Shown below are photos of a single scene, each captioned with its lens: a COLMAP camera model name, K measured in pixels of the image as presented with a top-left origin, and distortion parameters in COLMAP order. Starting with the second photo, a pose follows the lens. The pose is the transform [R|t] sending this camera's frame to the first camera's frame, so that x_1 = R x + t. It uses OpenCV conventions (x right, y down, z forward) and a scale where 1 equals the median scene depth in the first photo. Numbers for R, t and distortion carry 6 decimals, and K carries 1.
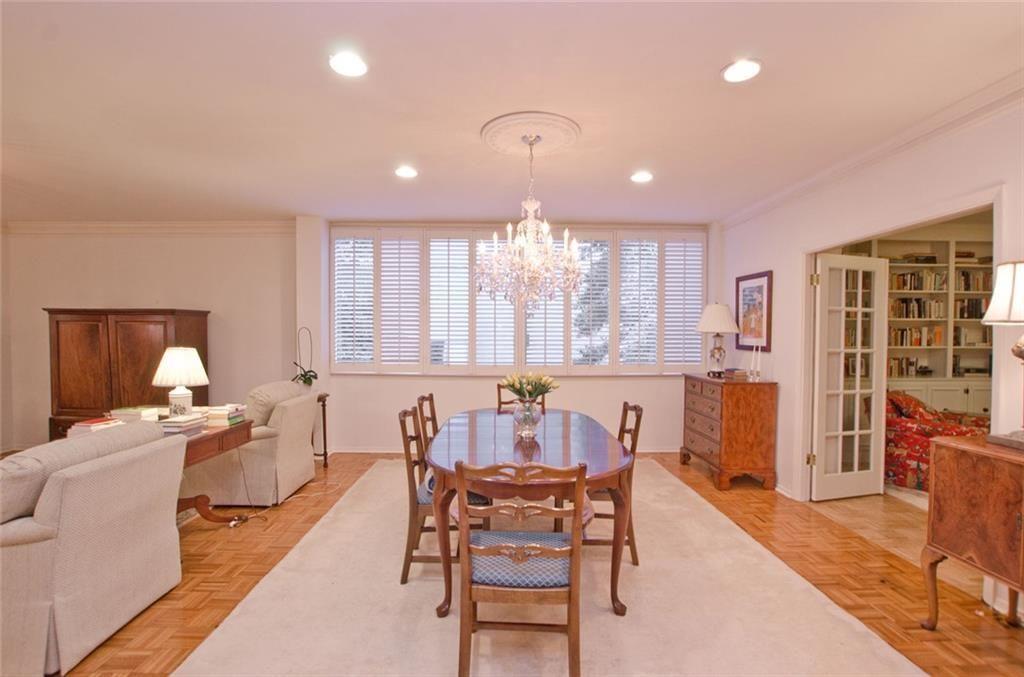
lens RADIAL K [[469.0, 0, 509.2], [0, 469.0, 344.8], [0, 0, 1]] dist [-0.030009, 0.000075]
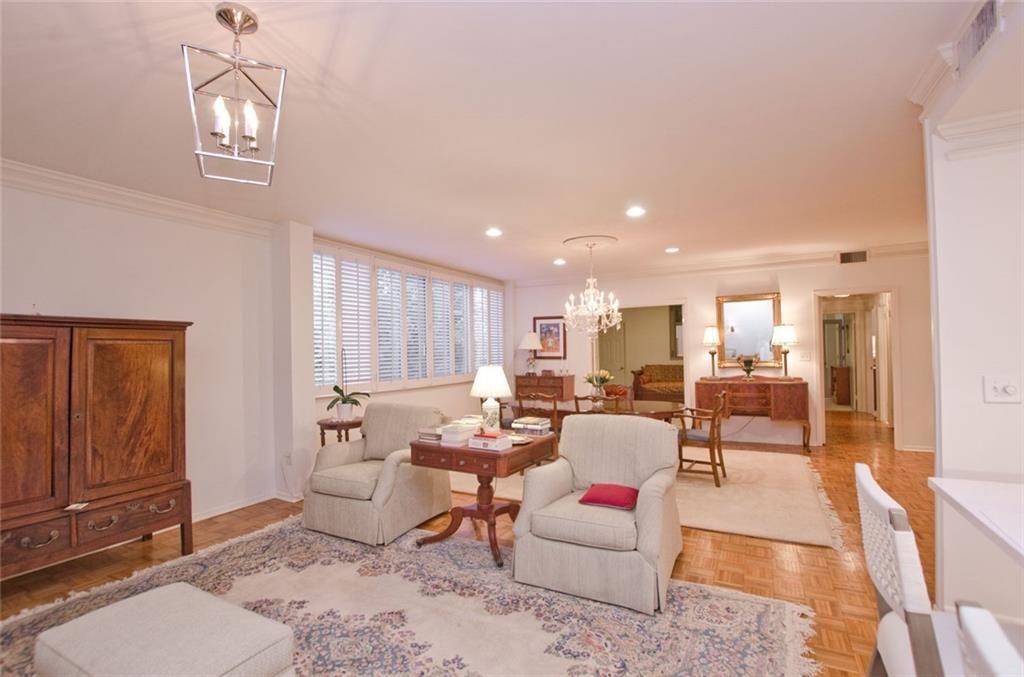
lens RADIAL K [[473.2, 0, 515.3], [0, 473.2, 344.3], [0, 0, 1]] dist [-0.029167, 0.000409]
pose [[0.485070, 0.000105, 0.874475, -1.265862], [0.035733, 0.999162, -0.019941, -0.015204], [-0.873745, 0.040920, 0.484660, 0.267669]]
